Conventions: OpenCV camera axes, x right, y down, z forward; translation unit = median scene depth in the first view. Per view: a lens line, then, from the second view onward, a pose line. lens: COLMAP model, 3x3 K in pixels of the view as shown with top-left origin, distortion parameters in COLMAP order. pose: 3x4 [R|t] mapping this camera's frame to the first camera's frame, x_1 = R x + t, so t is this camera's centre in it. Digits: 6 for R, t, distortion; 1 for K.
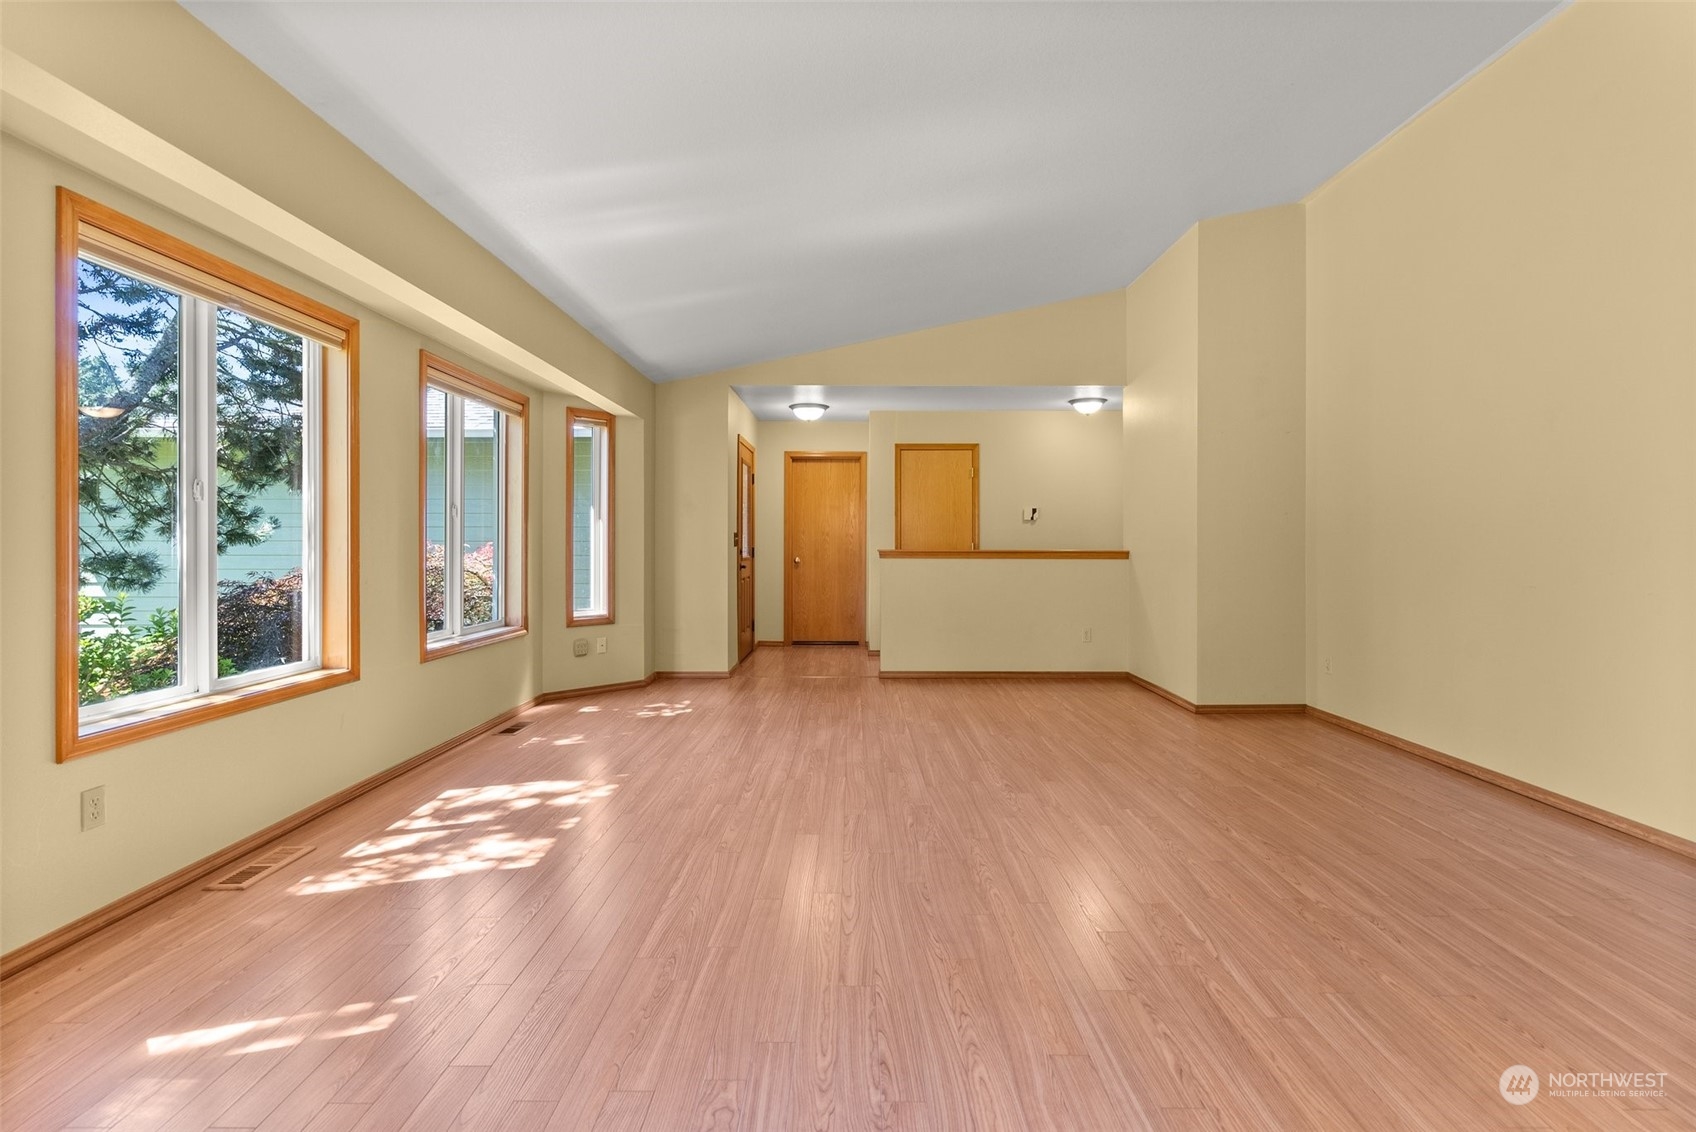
lens RADIAL K [[769.3, 0, 864.7], [0, 769.3, 553.5], [0, 0, 1]] dist [-0.000412, 0.000500]
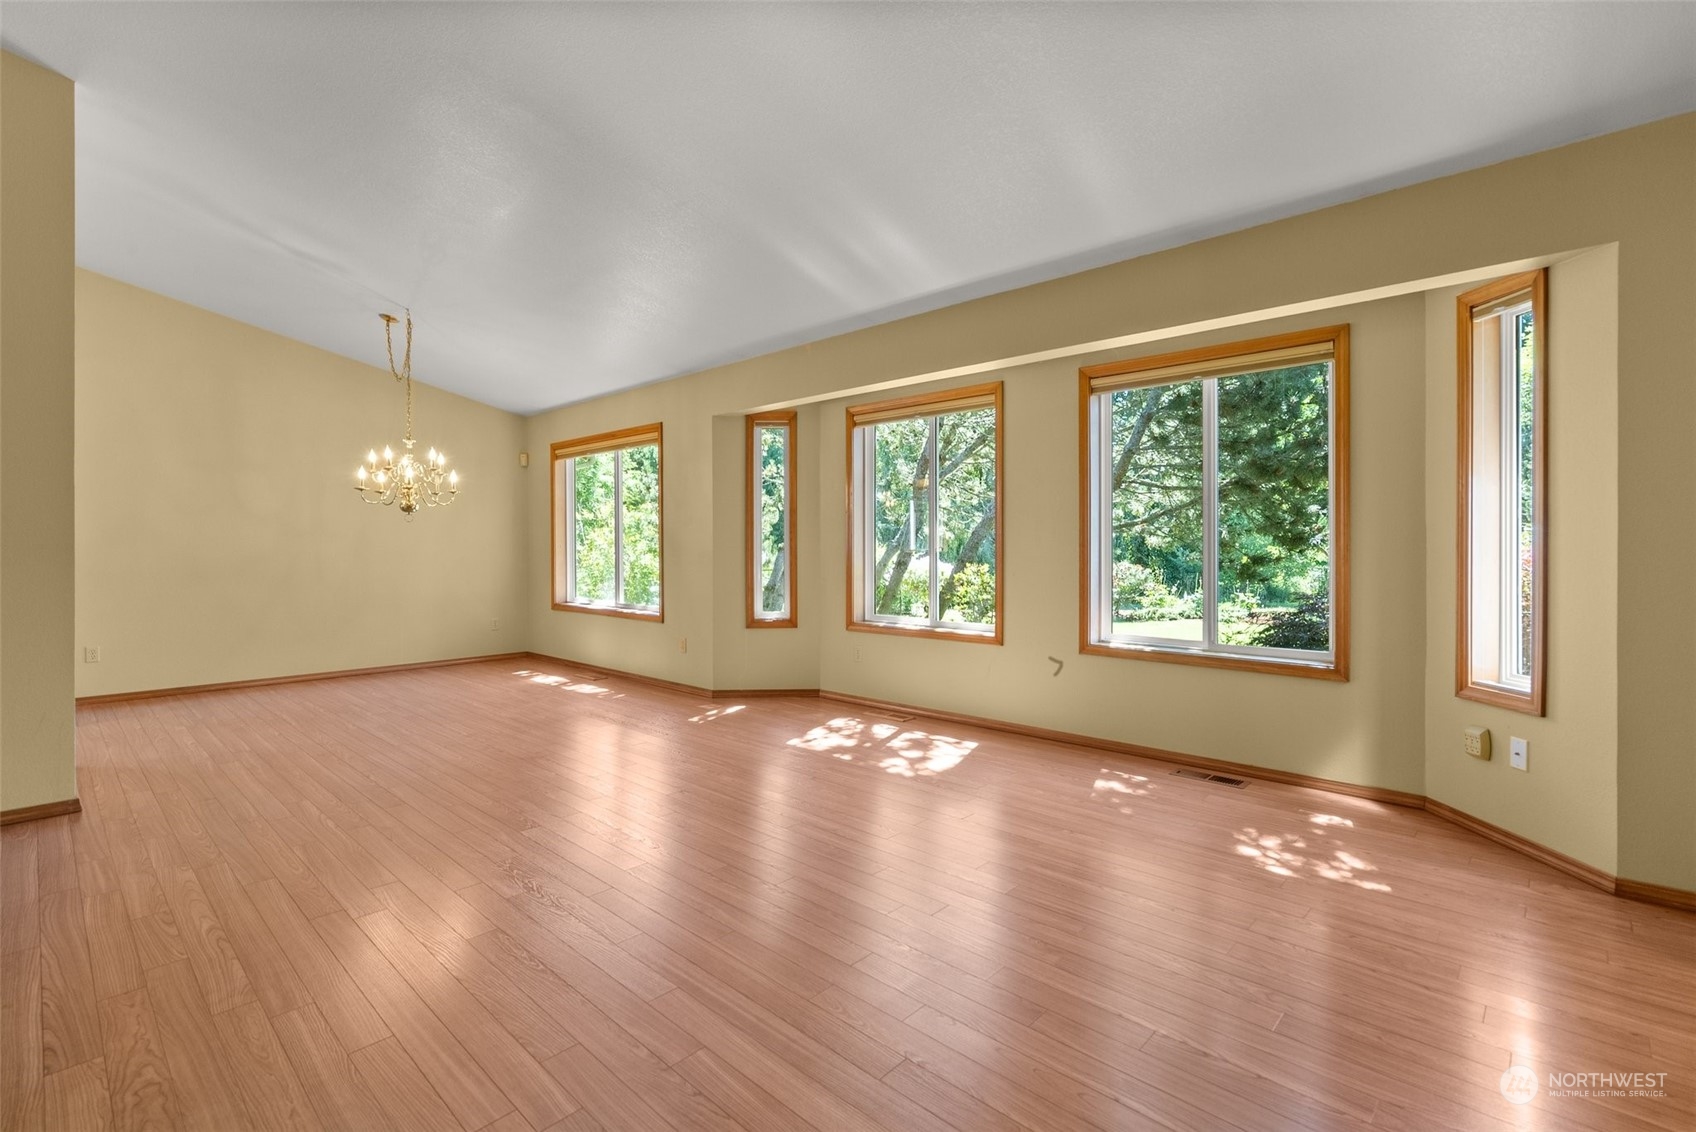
lens RADIAL K [[769.9, 0, 843.6], [0, 769.9, 544.6], [0, 0, 1]] dist [-0.000193, 0.000184]
pose [[-0.696341, -0.000352, -0.717711, 0.711094], [-0.003792, 0.999988, 0.003189, -0.024704], [0.717701, 0.004942, -0.696334, 2.400960]]
